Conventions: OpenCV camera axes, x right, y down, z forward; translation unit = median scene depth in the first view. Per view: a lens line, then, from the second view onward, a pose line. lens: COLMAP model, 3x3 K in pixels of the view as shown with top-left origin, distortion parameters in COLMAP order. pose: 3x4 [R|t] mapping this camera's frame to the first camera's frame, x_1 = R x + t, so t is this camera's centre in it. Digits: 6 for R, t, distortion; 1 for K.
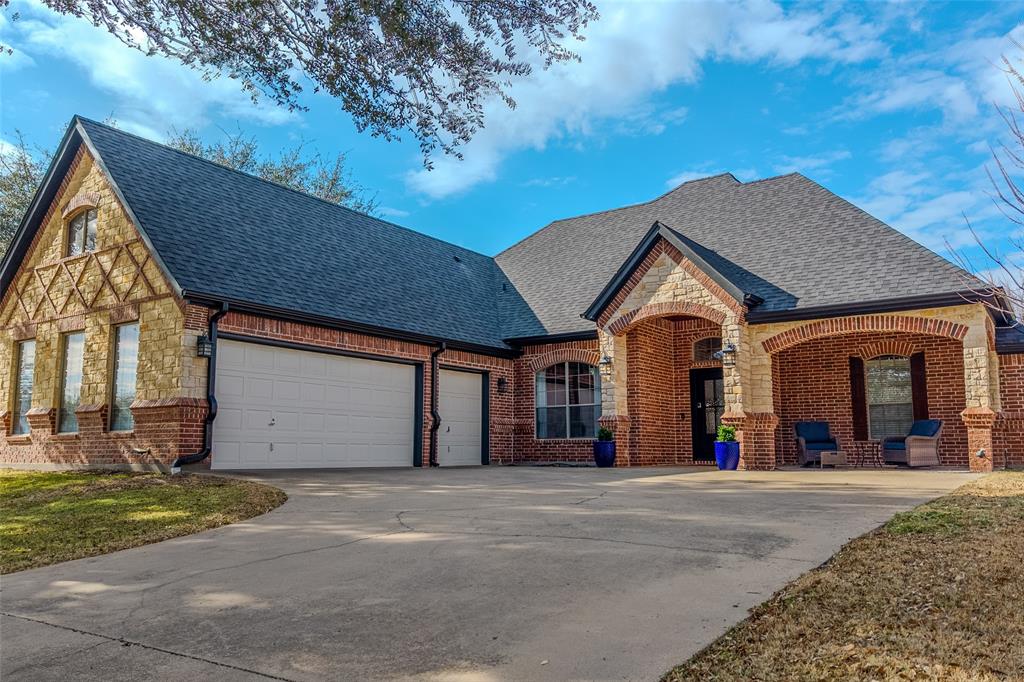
lens RADIAL K [[813.1, 0, 512.0], [0, 813.1, 341.0], [0, 0, 1]] dist [-0.005439, 0.000390]
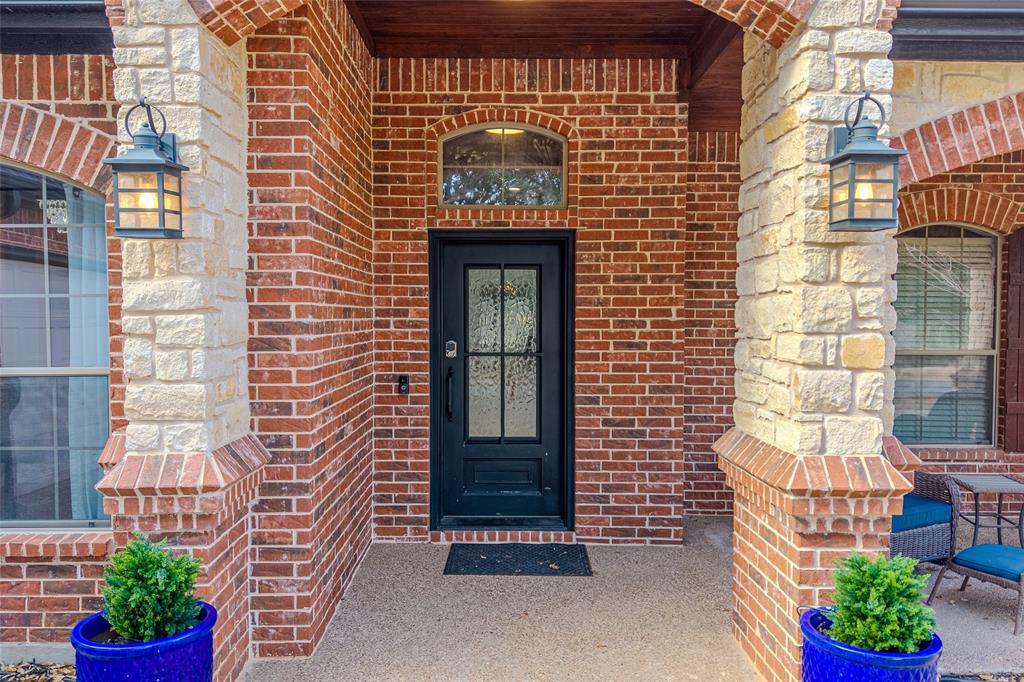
lens RADIAL K [[813.1, 0, 512.0], [0, 813.1, 341.0], [0, 0, 1]] dist [-0.005439, 0.000390]
pose [[0.815174, -0.019259, 0.578896, 0.076735], [-0.082910, 0.985275, 0.149528, 0.030869], [-0.573251, -0.169888, 0.801574, 0.812921]]
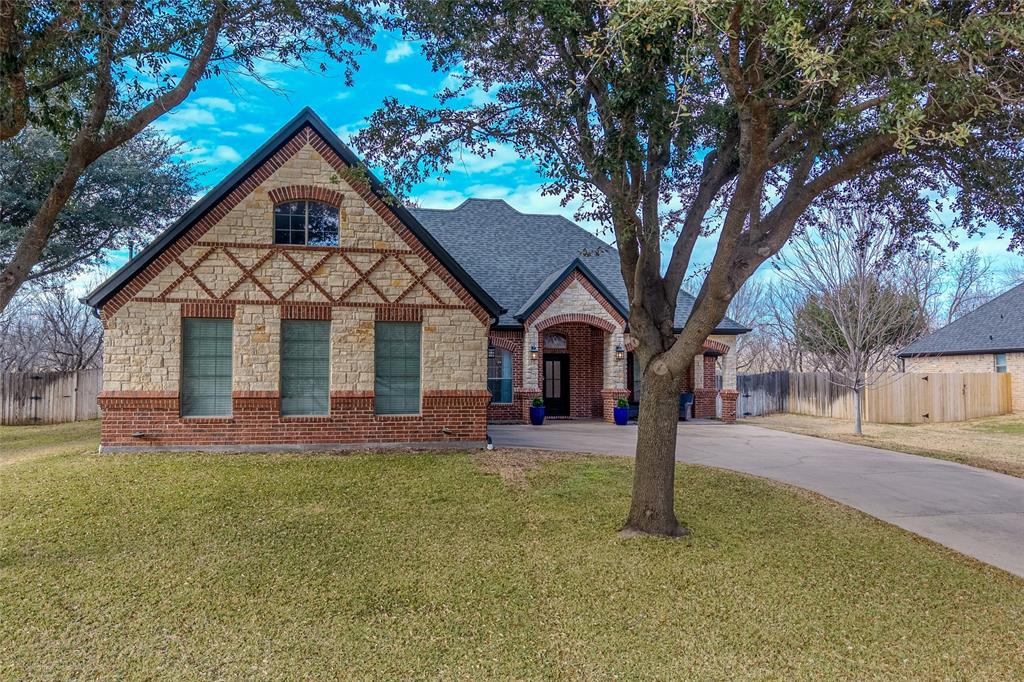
lens RADIAL K [[813.1, 0, 512.0], [0, 813.1, 341.0], [0, 0, 1]] dist [-0.005439, 0.000390]
pose [[0.687102, 0.040575, 0.725427, -0.943981], [-0.106078, 0.993343, 0.044914, -0.050816], [-0.718775, -0.107812, 0.686832, 0.060789]]
